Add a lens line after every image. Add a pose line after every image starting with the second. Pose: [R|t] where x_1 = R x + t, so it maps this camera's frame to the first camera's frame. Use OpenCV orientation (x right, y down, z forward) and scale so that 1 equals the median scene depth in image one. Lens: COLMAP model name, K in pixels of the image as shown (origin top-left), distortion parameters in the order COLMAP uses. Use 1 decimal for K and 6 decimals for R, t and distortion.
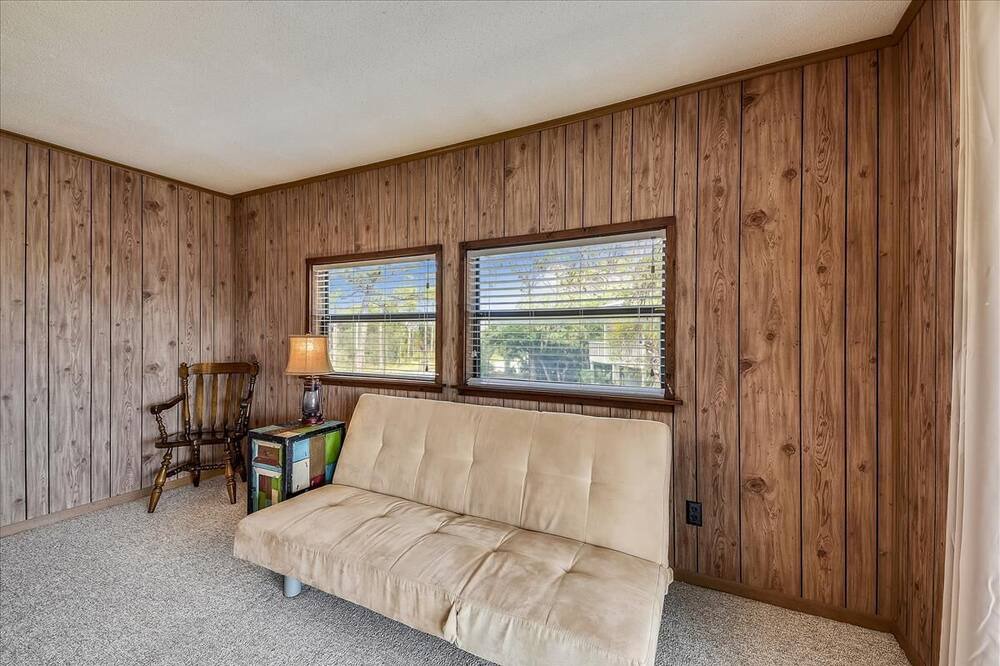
lens RADIAL K [[414.9, 0, 498.3], [0, 414.9, 332.0], [0, 0, 1]] dist [-0.009409, -0.001406]
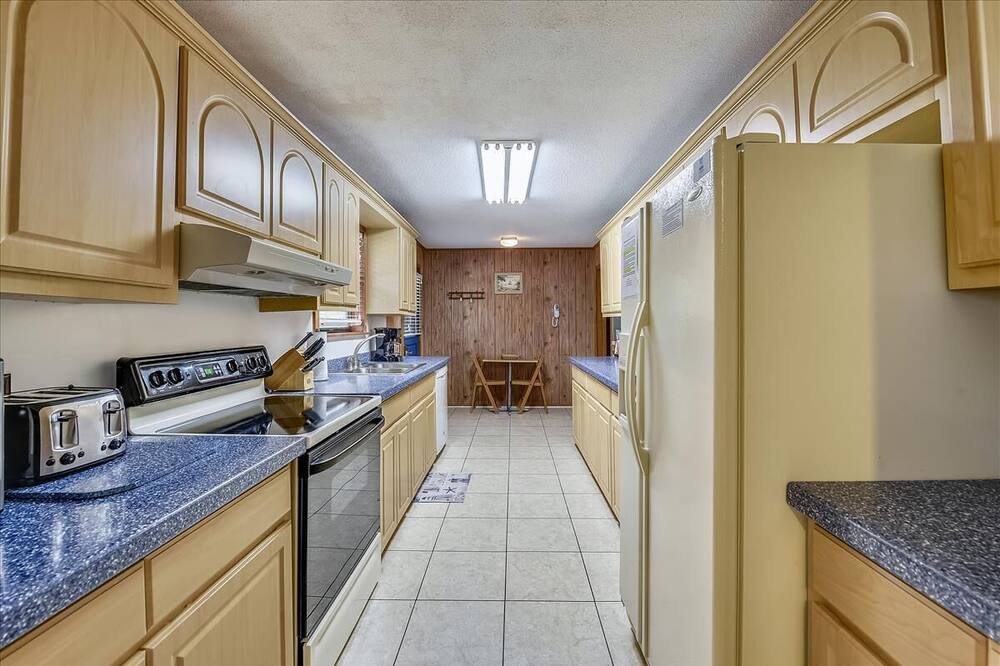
lens RADIAL K [[414.9, 0, 501.4], [0, 414.9, 327.9], [0, 0, 1]] dist [-0.009409, -0.001406]
pose [[0.893768, 0.000304, 0.448529, -1.253201], [0.004428, 0.999945, -0.009501, -0.020264], [-0.448508, 0.010477, 0.893718, -1.887018]]
